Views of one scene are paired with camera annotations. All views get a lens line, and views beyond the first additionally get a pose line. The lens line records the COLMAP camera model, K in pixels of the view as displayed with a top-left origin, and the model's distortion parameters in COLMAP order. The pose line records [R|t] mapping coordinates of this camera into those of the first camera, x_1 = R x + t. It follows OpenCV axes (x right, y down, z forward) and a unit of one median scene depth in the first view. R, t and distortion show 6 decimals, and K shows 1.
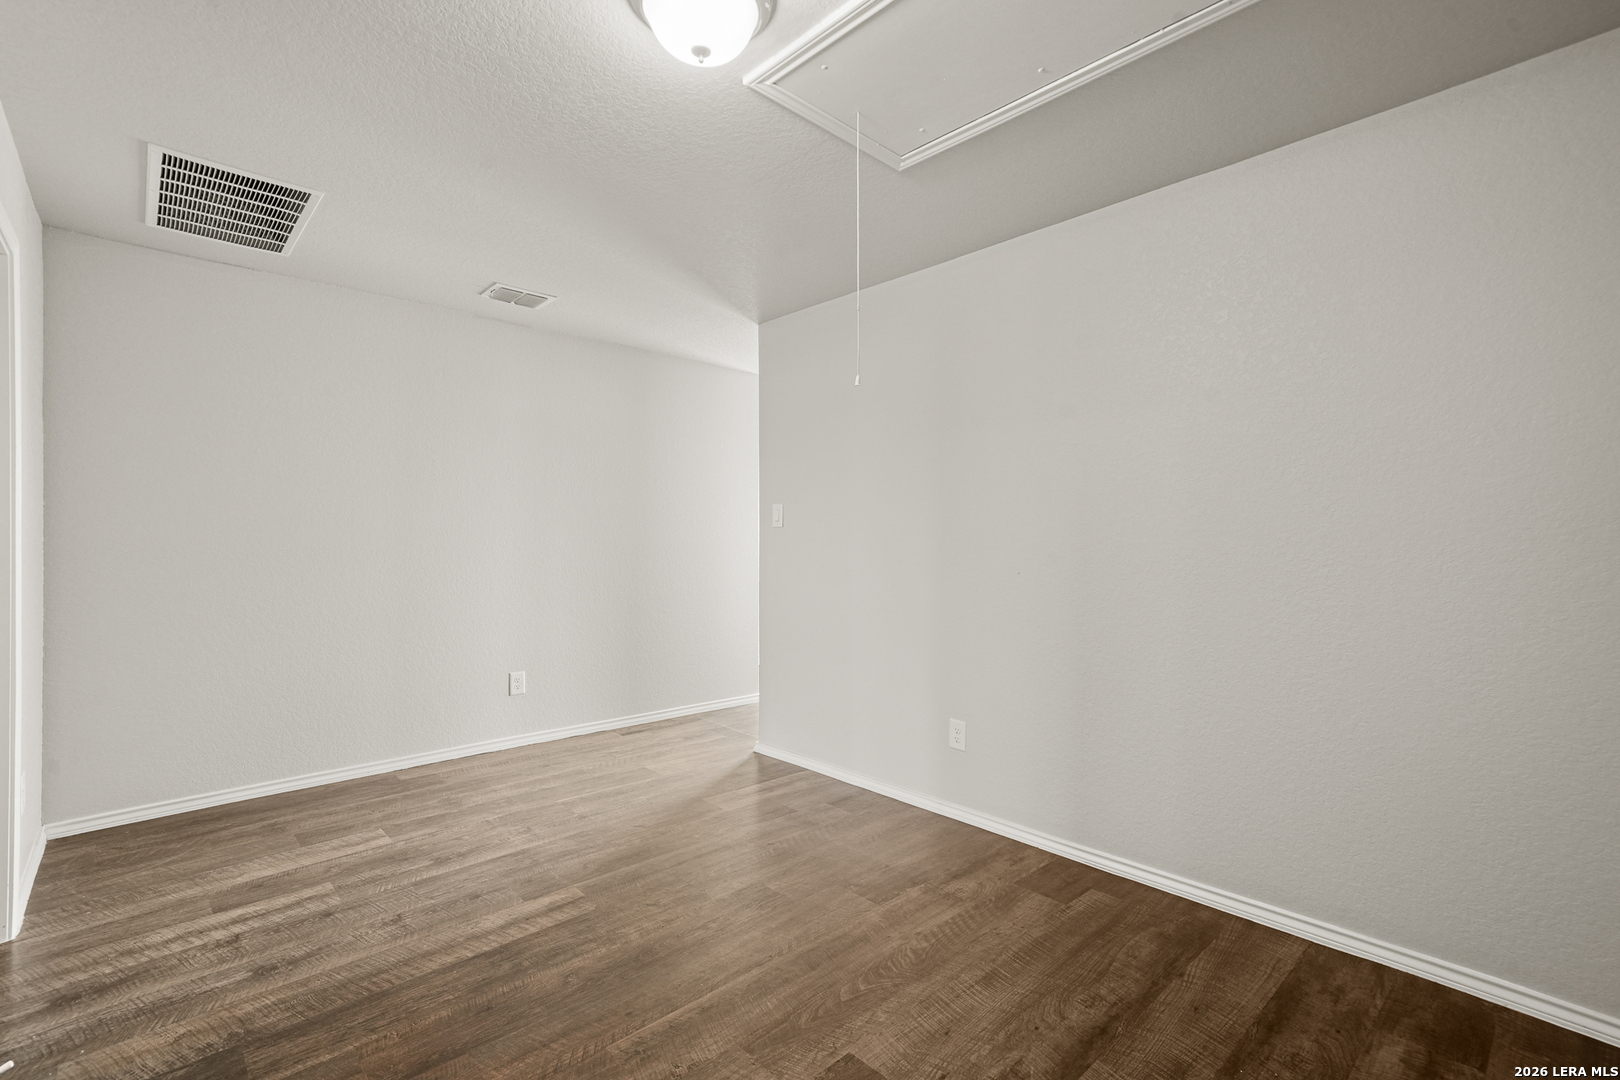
lens RADIAL K [[696.2, 0, 806.3], [0, 696.2, 541.4], [0, 0, 1]] dist [0.001548, 0.001879]
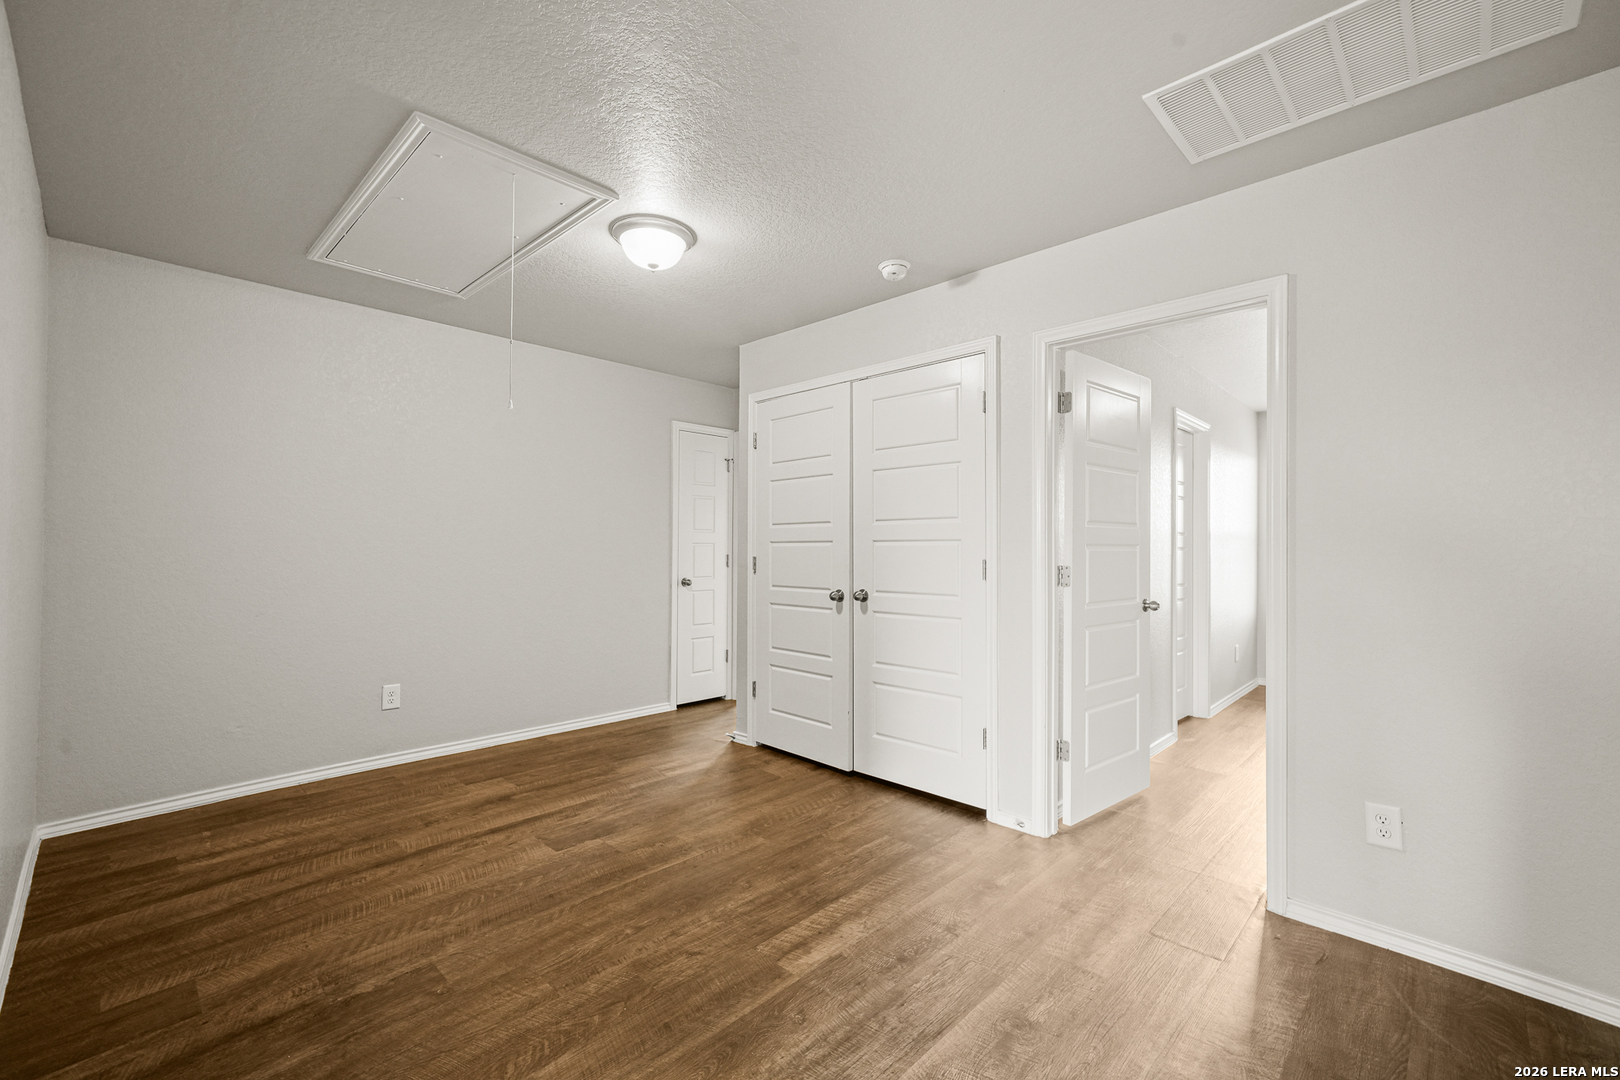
lens RADIAL K [[696.2, 0, 811.3], [0, 696.2, 538.3], [0, 0, 1]] dist [0.001548, 0.001879]
pose [[-0.998690, -0.008098, -0.050515, -0.341195], [-0.008058, 0.999967, -0.001004, -0.012045], [0.050521, -0.000596, -0.998723, 2.020125]]
